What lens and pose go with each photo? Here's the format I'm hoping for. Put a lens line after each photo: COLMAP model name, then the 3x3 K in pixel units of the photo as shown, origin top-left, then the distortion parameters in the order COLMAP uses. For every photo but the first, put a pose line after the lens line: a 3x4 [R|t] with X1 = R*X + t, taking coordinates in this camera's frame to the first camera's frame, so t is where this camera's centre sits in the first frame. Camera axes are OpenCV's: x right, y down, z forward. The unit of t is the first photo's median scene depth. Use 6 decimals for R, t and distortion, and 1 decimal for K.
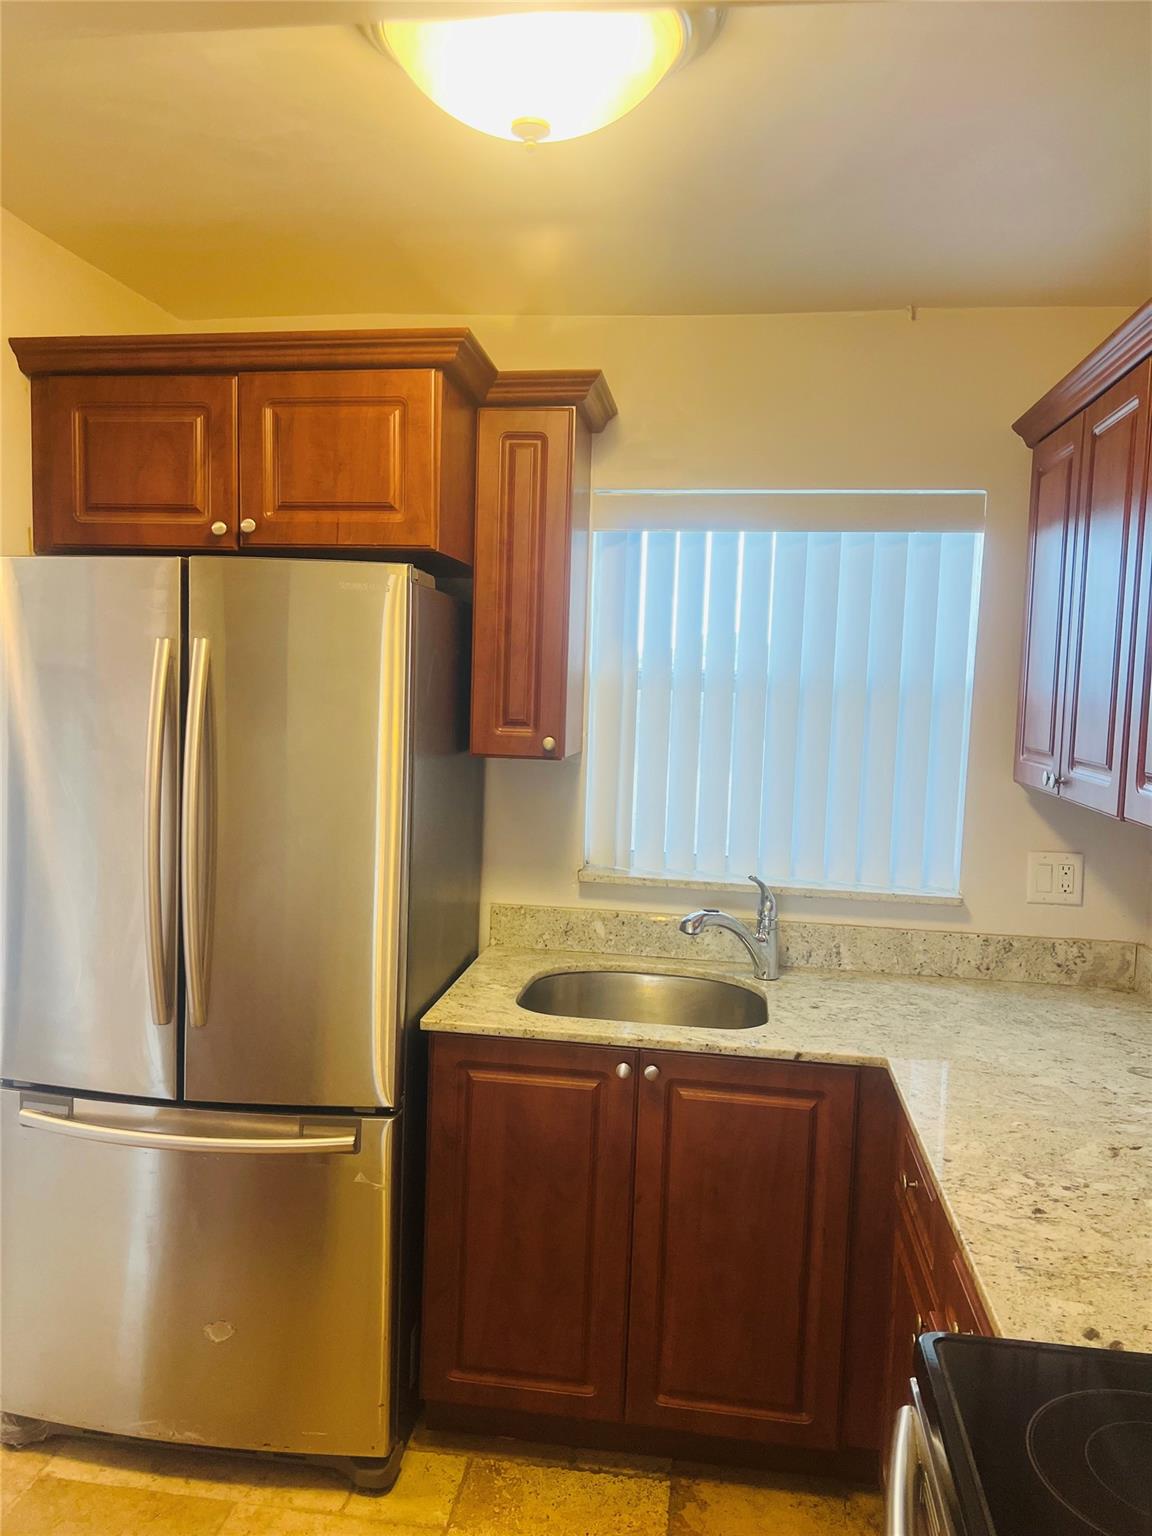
lens RADIAL K [[1165.5, 0, 557.0], [0, 1165.5, 771.6], [0, 0, 1]] dist [0.052955, -0.061352]
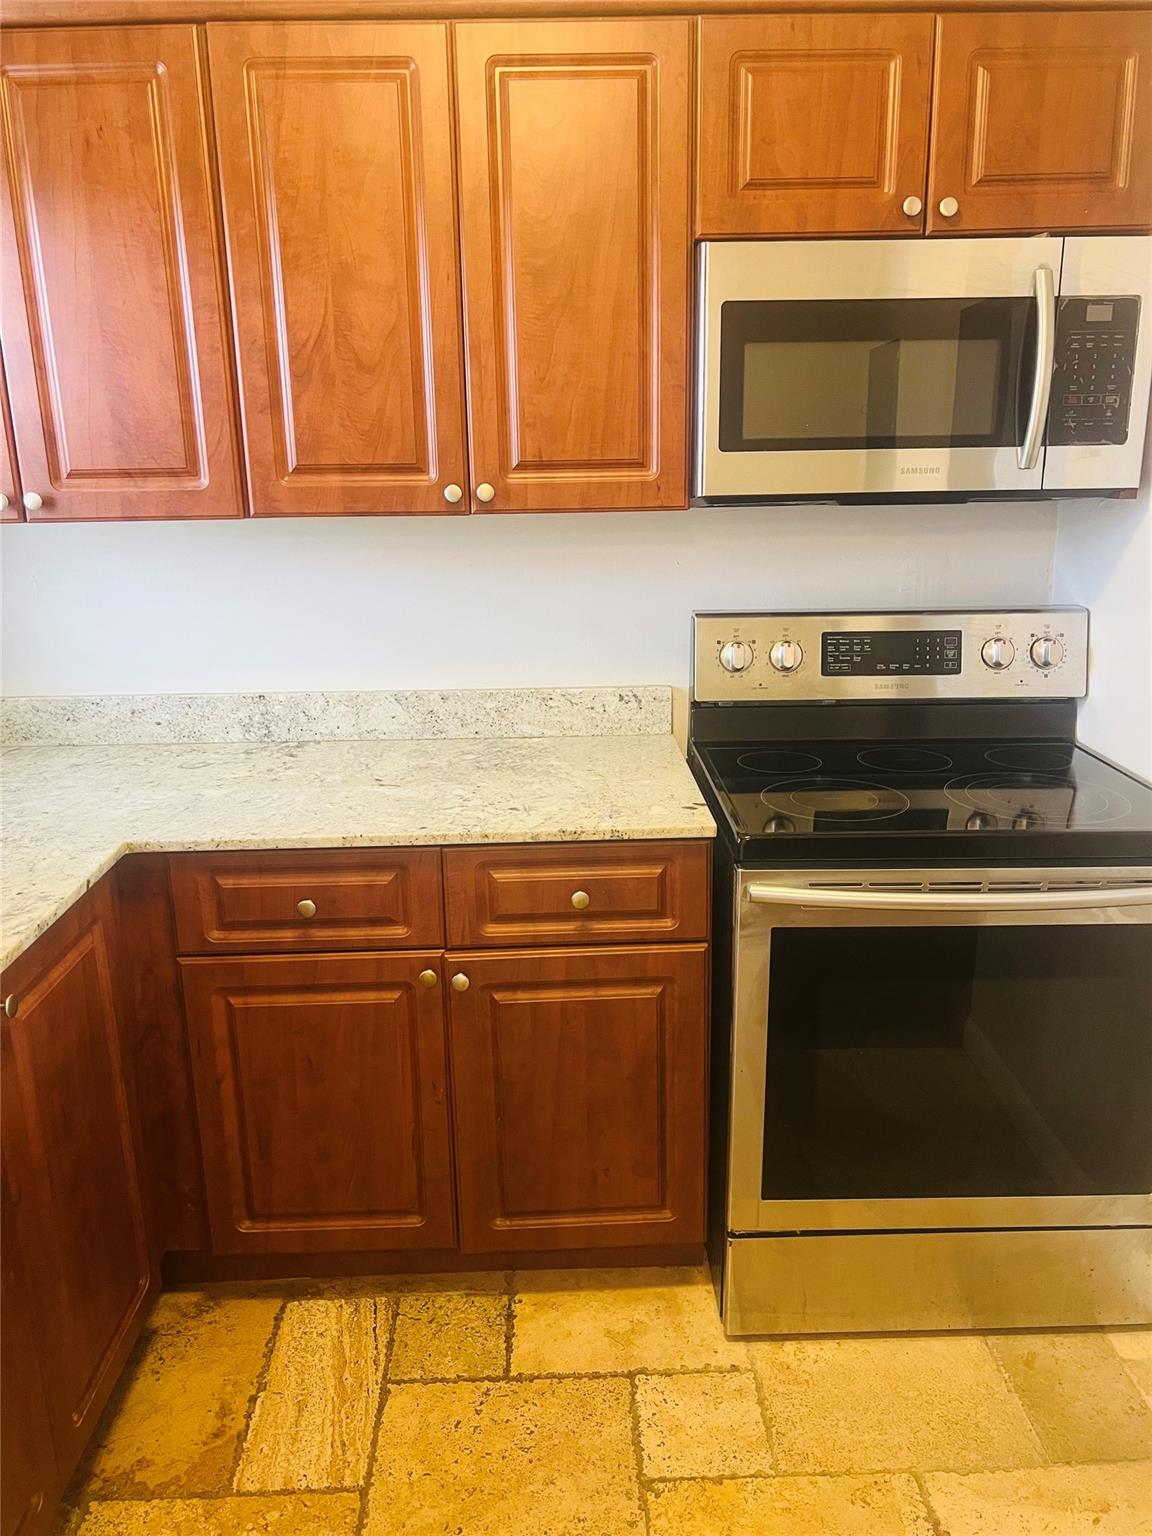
lens RADIAL K [[1165.5, 0, 578.7], [0, 1165.5, 778.7], [0, 0, 1]] dist [0.052955, -0.061352]
pose [[-0.183449, -0.291196, 0.938910, -0.524442], [0.092419, 0.945780, 0.311384, -0.030912], [-0.978675, 0.143896, -0.146590, 0.743118]]
